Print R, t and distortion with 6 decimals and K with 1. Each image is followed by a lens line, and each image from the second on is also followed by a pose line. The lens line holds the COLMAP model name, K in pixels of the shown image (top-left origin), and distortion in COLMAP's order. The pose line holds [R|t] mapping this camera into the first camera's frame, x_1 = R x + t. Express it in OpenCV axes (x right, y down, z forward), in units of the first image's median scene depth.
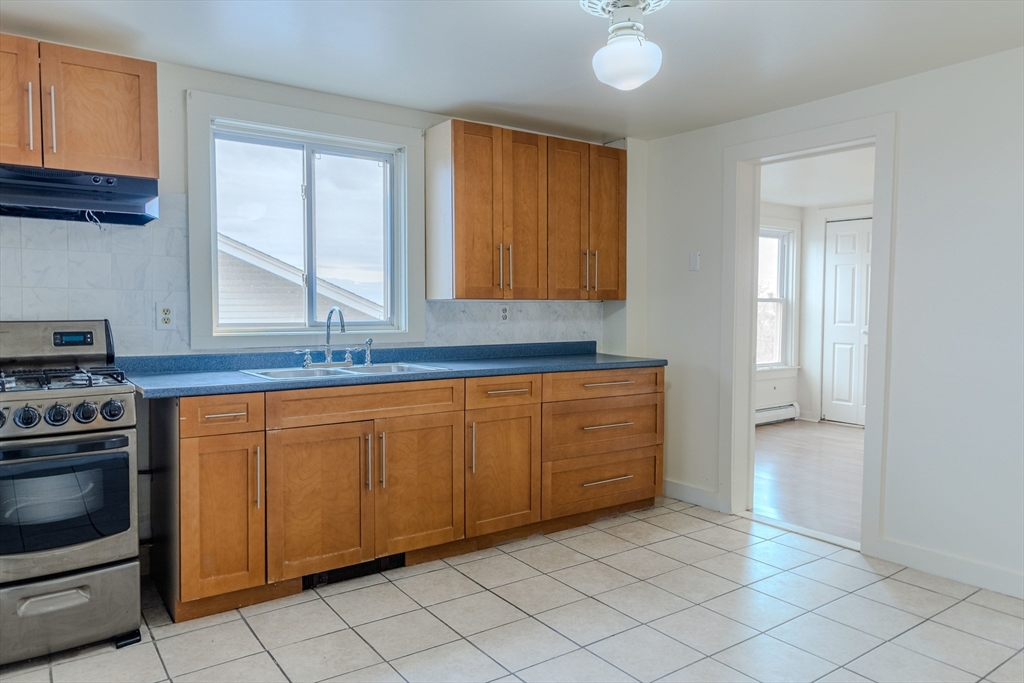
lens RADIAL K [[700.3, 0, 510.7], [0, 700.3, 337.6], [0, 0, 1]] dist [0.006259, -0.001584]
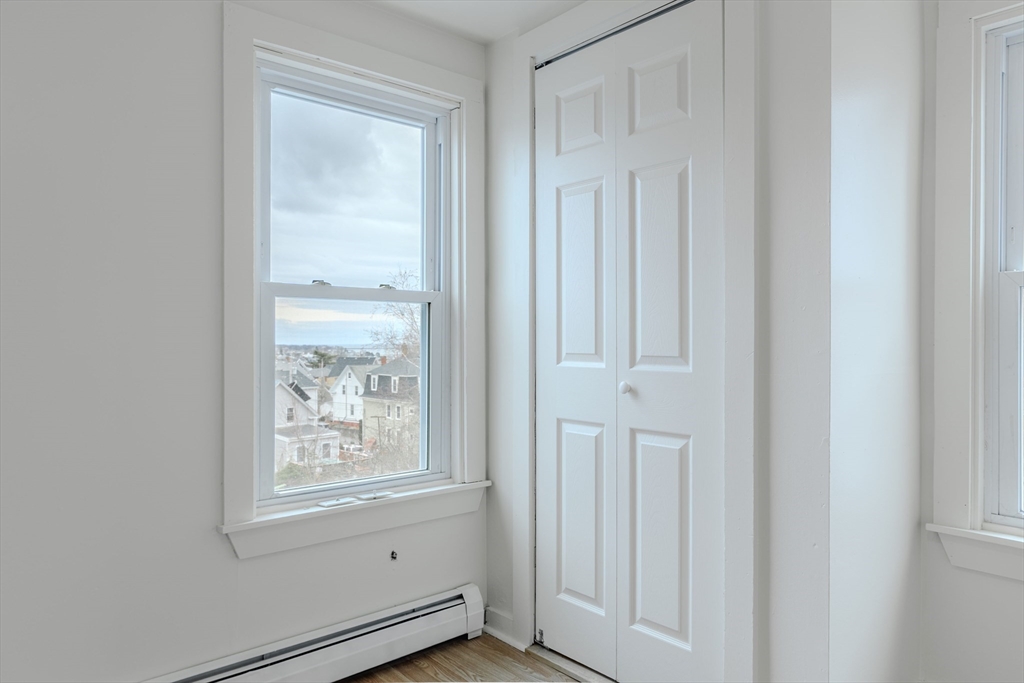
lens RADIAL K [[700.3, 0, 513.4], [0, 700.3, 345.4], [0, 0, 1]] dist [0.006259, -0.001584]
pose [[0.996639, -0.011697, 0.081083, 0.402123], [0.015307, 0.998912, -0.044042, -0.012880], [-0.080479, 0.045135, 0.995734, 0.648532]]
